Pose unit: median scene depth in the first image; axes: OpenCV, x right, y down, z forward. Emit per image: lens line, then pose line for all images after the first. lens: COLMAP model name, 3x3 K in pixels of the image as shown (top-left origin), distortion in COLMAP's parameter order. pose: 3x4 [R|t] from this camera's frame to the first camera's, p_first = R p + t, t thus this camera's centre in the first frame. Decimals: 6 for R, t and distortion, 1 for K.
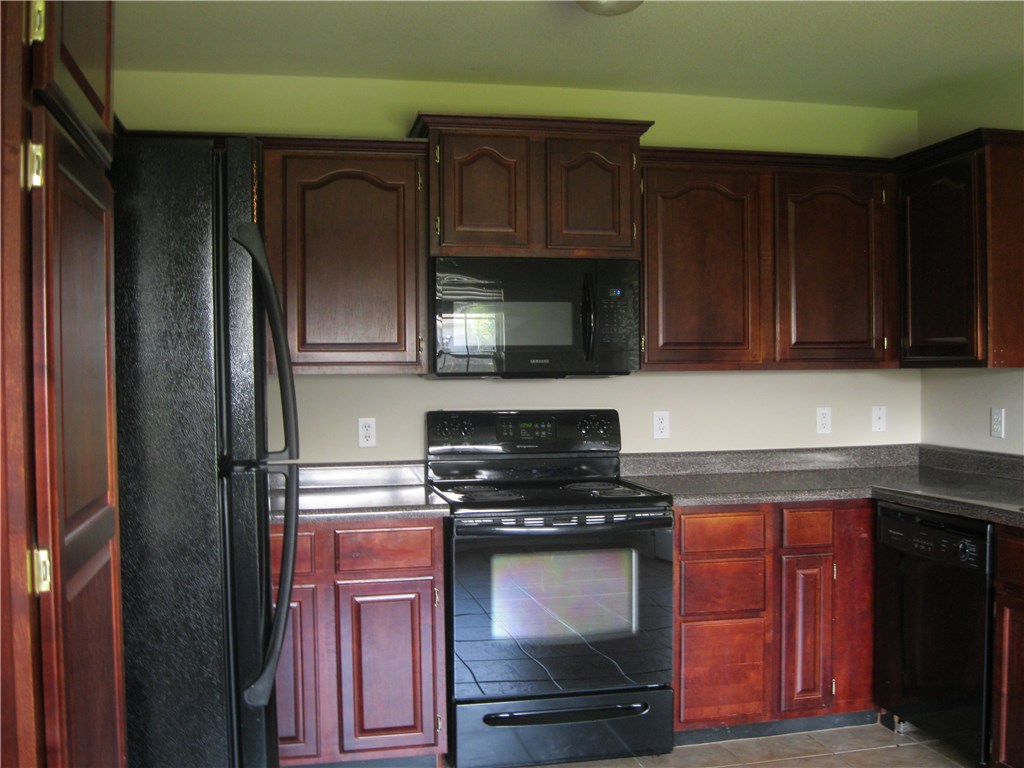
lens RADIAL K [[1048.2, 0, 512.0], [0, 1048.2, 384.0], [0, 0, 1]] dist [-0.070648, 0.015108]
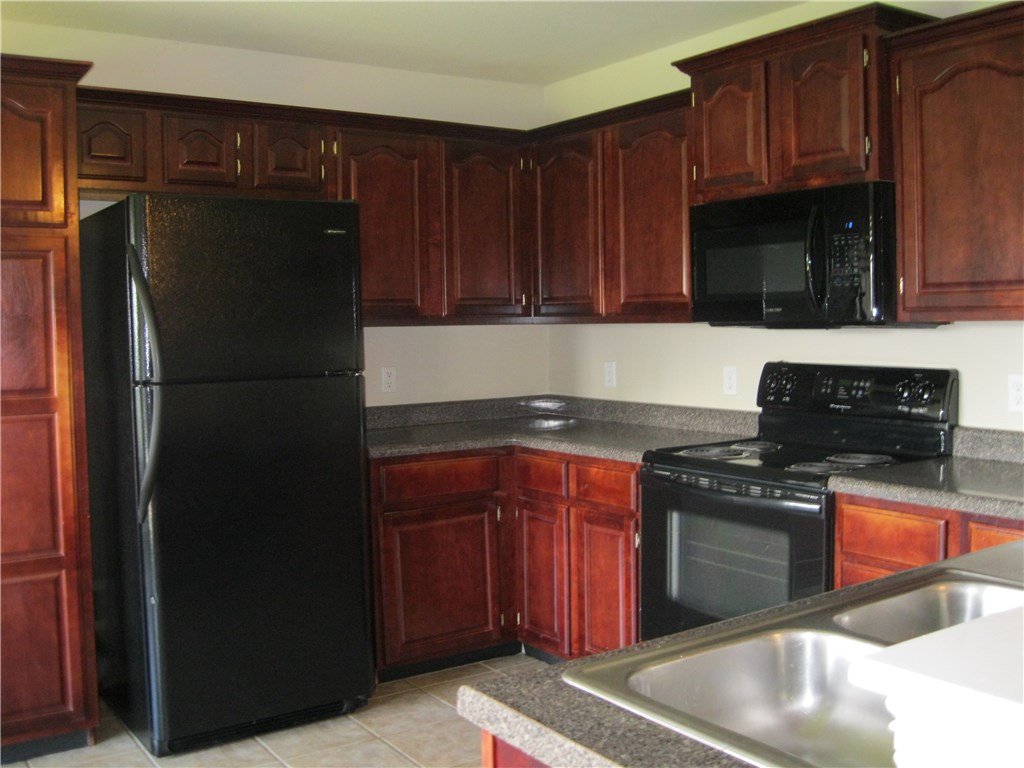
lens RADIAL K [[1048.2, 0, 512.0], [0, 1048.2, 384.0], [0, 0, 1]] dist [-0.070648, 0.015108]
pose [[0.376557, 0.057811, -0.924588, 0.713869], [-0.001325, 0.998084, 0.061867, -0.012383], [0.926393, -0.022071, 0.375911, 0.421242]]
